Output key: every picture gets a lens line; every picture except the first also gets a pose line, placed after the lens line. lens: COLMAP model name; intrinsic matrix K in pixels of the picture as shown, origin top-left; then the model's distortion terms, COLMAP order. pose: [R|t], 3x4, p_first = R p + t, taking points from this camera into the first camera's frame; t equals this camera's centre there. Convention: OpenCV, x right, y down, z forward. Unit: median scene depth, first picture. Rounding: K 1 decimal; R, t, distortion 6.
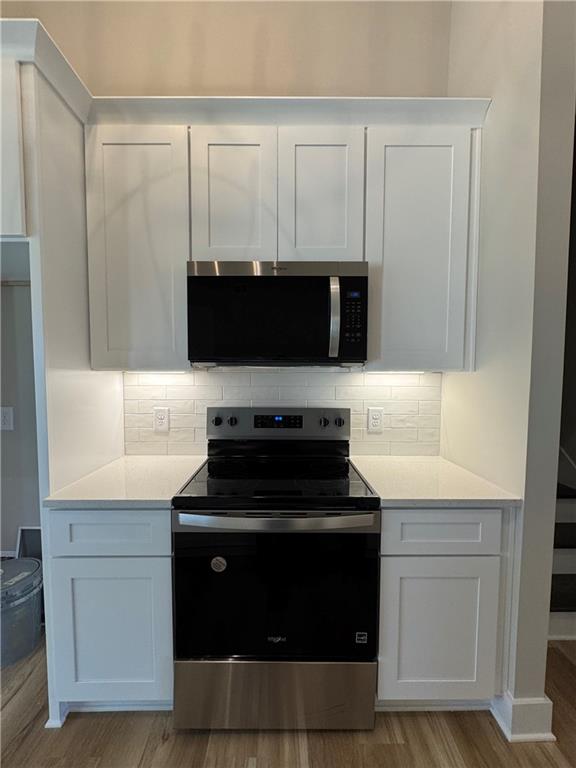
lens RADIAL K [[328.0, 0, 280.2], [0, 328.0, 391.7], [0, 0, 1]] dist [-0.000665, -0.000114]
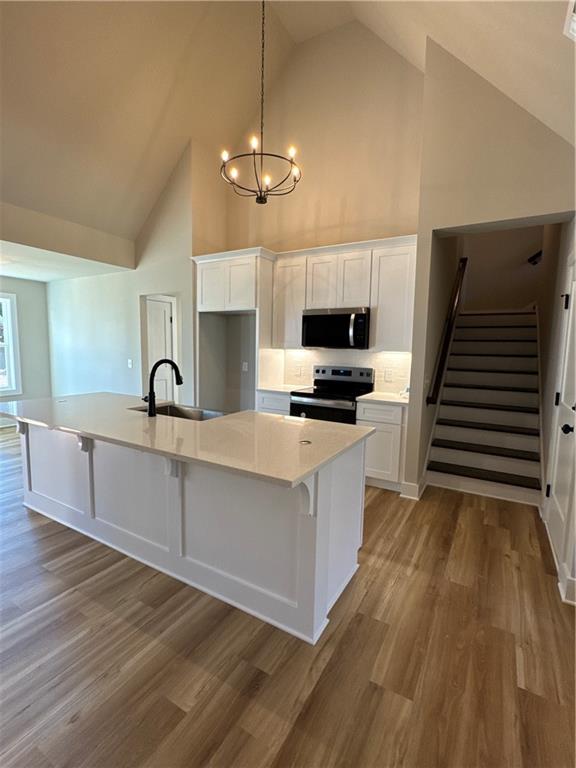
lens RADIAL K [[360.3, 0, 289.2], [0, 360.3, 382.4], [0, 0, 1]] dist [-0.001517, -0.000536]
pose [[0.862743, 0.065989, -0.501318, 1.111613], [-0.046596, 0.997605, 0.051126, 0.056566], [0.503490, -0.020750, 0.863752, -1.588242]]
